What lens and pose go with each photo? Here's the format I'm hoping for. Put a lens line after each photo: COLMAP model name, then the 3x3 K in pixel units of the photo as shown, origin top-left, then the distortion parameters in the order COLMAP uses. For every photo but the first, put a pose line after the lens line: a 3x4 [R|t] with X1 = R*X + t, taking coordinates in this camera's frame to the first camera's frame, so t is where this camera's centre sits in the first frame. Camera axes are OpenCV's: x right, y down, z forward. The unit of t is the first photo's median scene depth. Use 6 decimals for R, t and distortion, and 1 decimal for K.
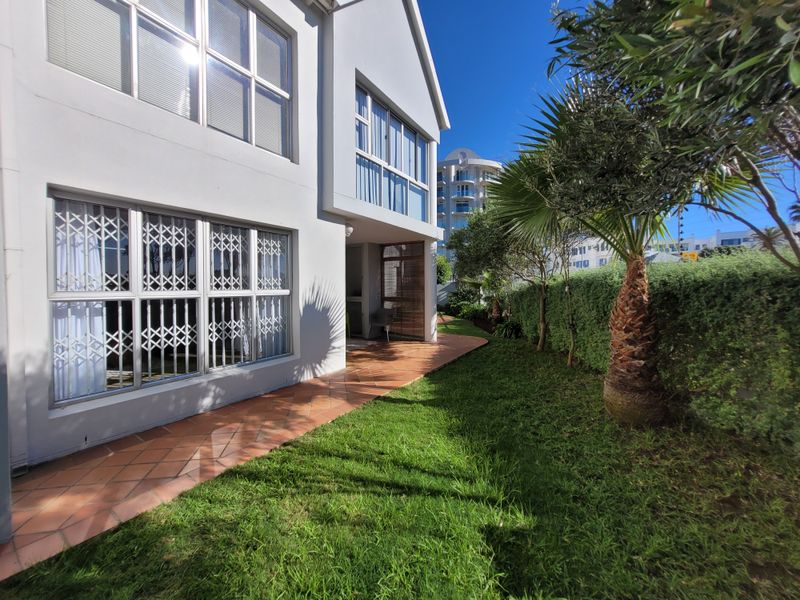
lens RADIAL K [[313.7, 0, 401.9], [0, 313.7, 295.1], [0, 0, 1]] dist [-0.003065, -0.001010]
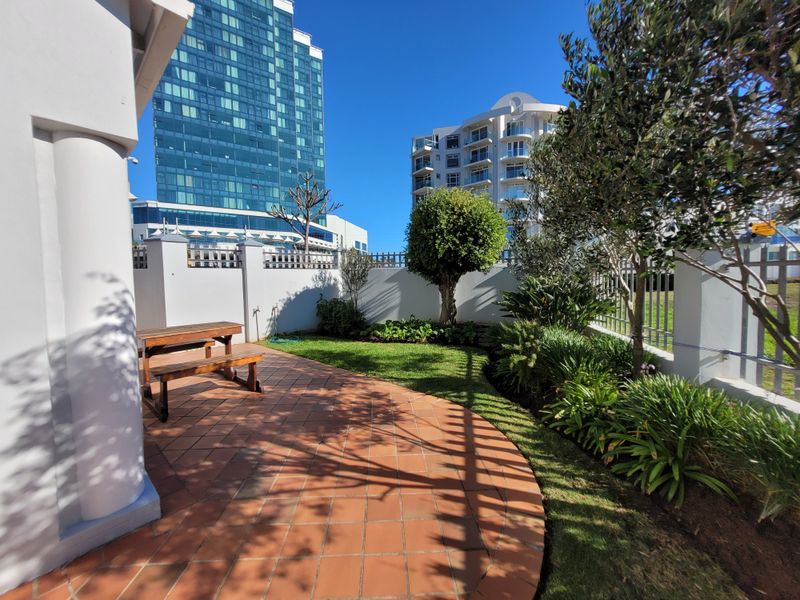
lens RADIAL K [[313.7, 0, 402.0], [0, 313.7, 297.6], [0, 0, 1]] dist [-0.003065, -0.001010]
pose [[0.990069, -0.001187, -0.140581, 0.028747], [0.006613, 0.999251, 0.038135, -0.005404], [0.140430, -0.038686, 0.989335, 0.199325]]
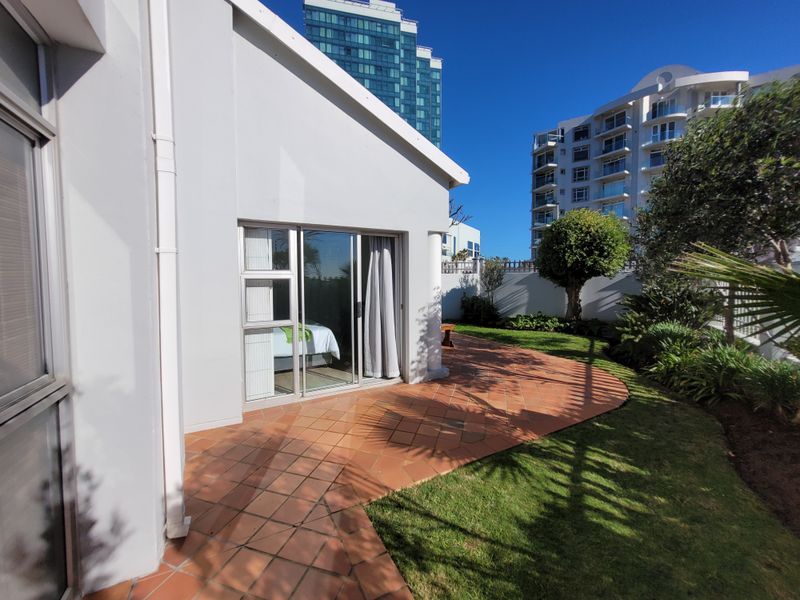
lens RADIAL K [[313.7, 0, 398.5], [0, 313.7, 296.0], [0, 0, 1]] dist [-0.003065, -0.001010]
pose [[0.879638, 0.028358, -0.474797, 0.026760], [-0.013757, 0.999320, 0.034199, -0.005459], [0.475444, -0.023551, 0.879431, 0.154182]]
